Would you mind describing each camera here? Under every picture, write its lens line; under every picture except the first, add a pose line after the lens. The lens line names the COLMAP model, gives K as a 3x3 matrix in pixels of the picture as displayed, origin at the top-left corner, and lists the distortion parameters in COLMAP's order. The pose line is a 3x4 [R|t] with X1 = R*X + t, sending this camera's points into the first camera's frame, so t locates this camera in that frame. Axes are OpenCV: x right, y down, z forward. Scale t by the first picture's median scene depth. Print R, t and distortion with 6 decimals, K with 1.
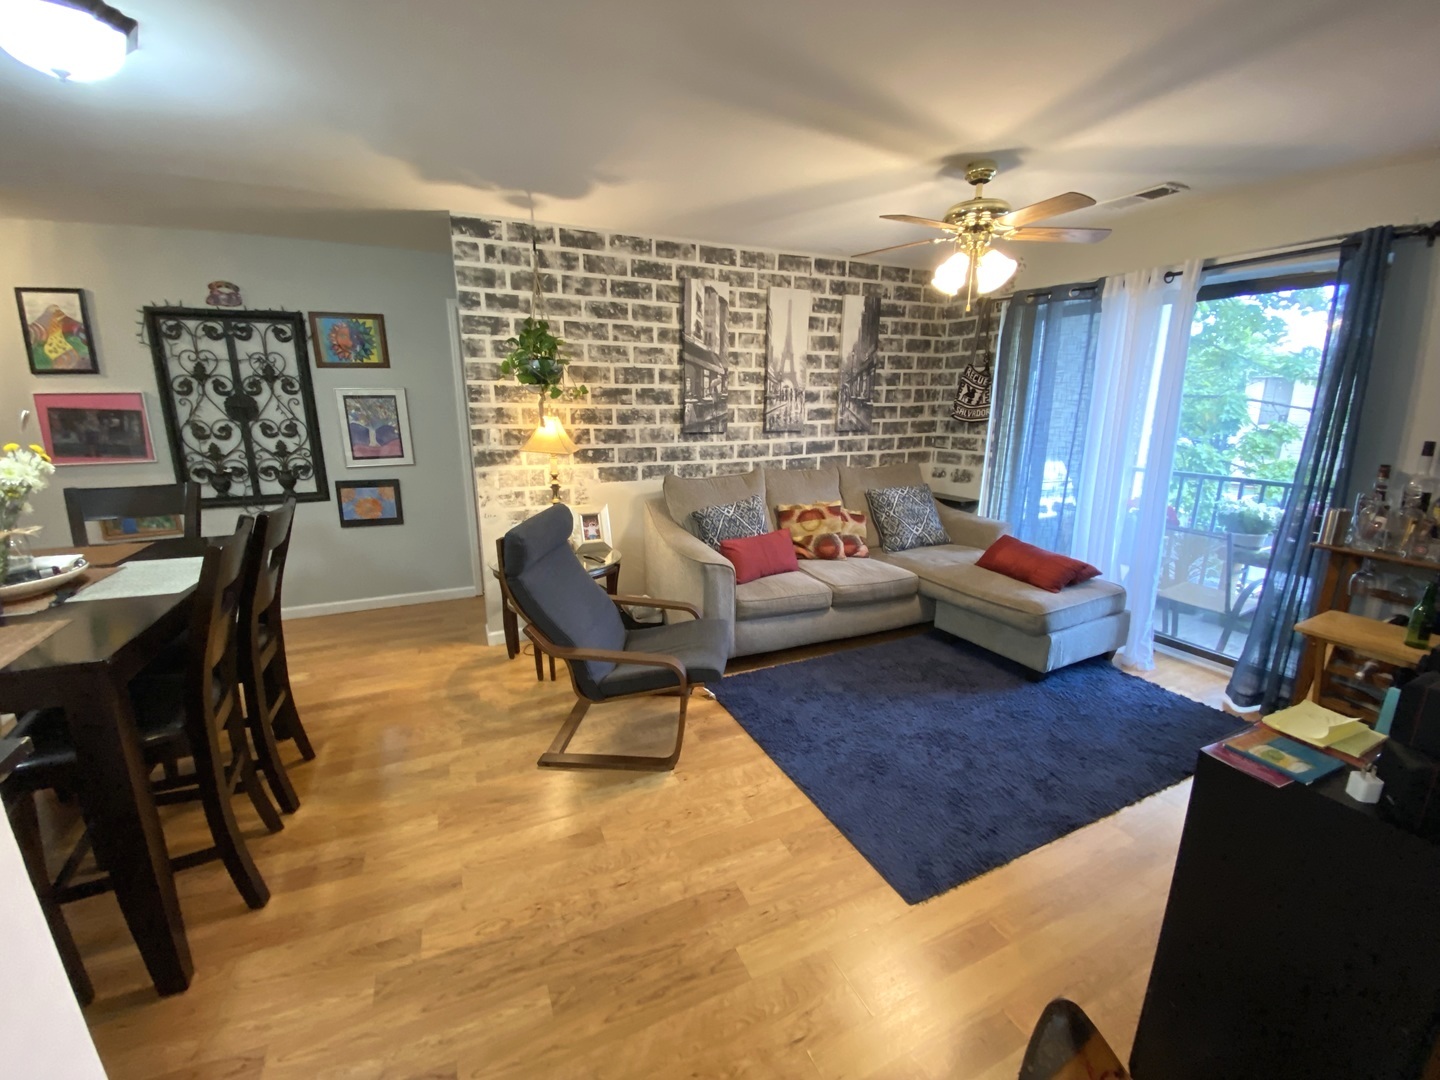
lens RADIAL K [[593.4, 0, 709.7], [0, 593.4, 539.2], [0, 0, 1]] dist [0.025565, -0.018559]
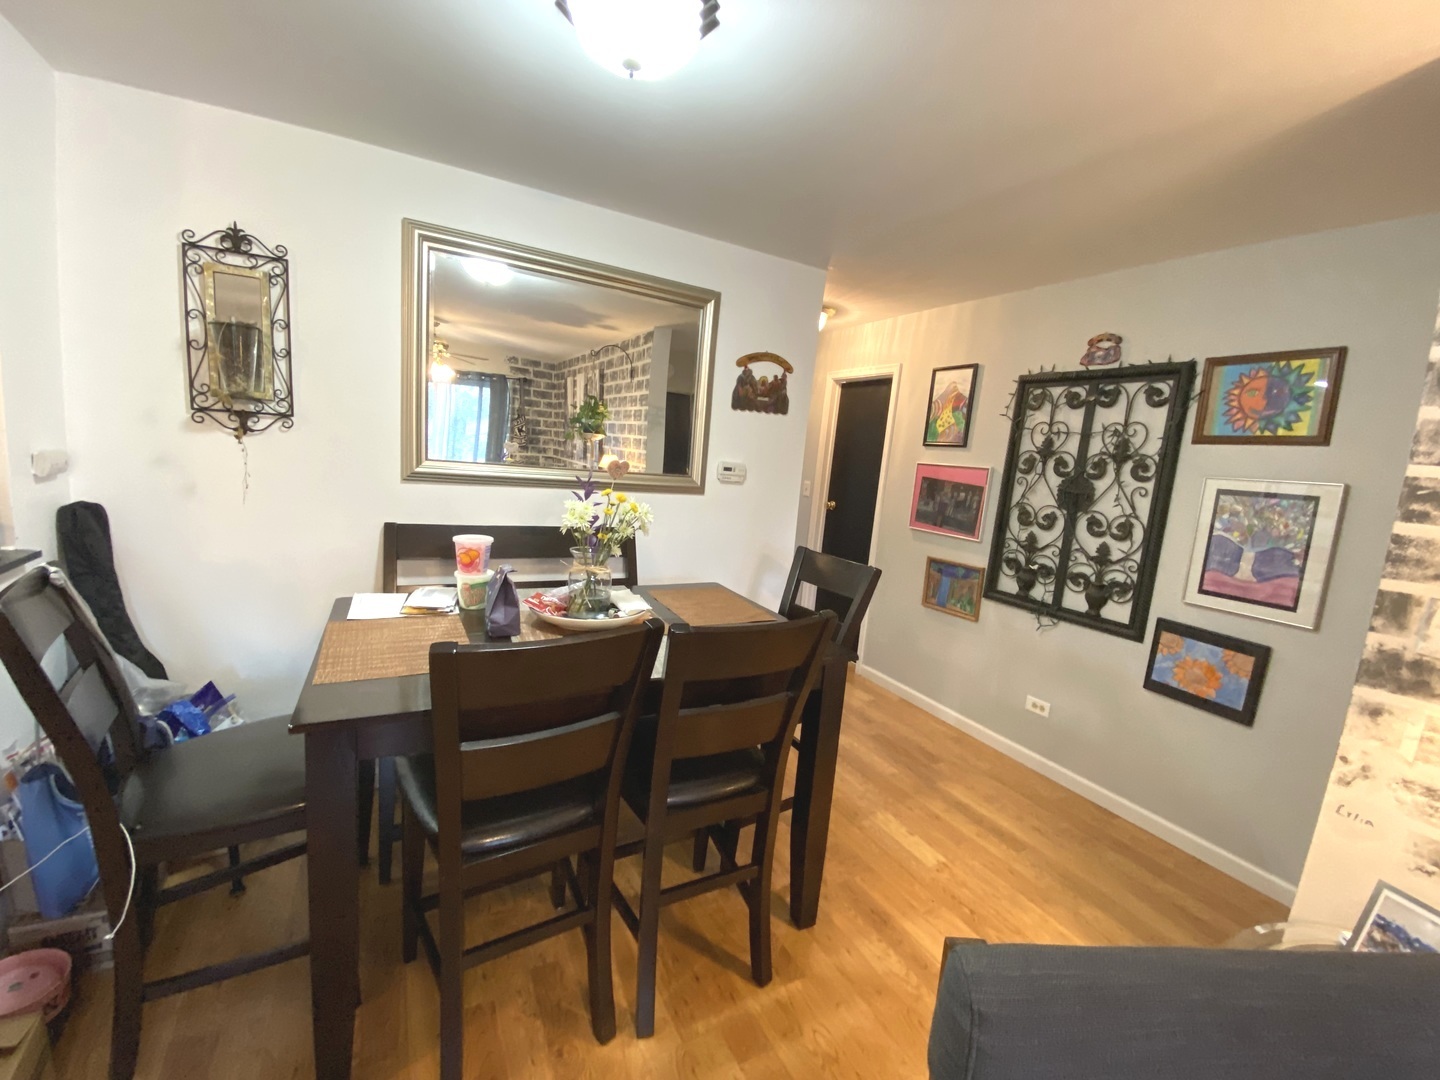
lens RADIAL K [[593.4, 0, 709.7], [0, 593.4, 539.2], [0, 0, 1]] dist [0.025565, -0.018559]
pose [[0.081658, 0.155785, -0.984410, -0.056879], [-0.306757, 0.943690, 0.123895, -0.115919], [0.948279, 0.291857, 0.124848, 0.477396]]
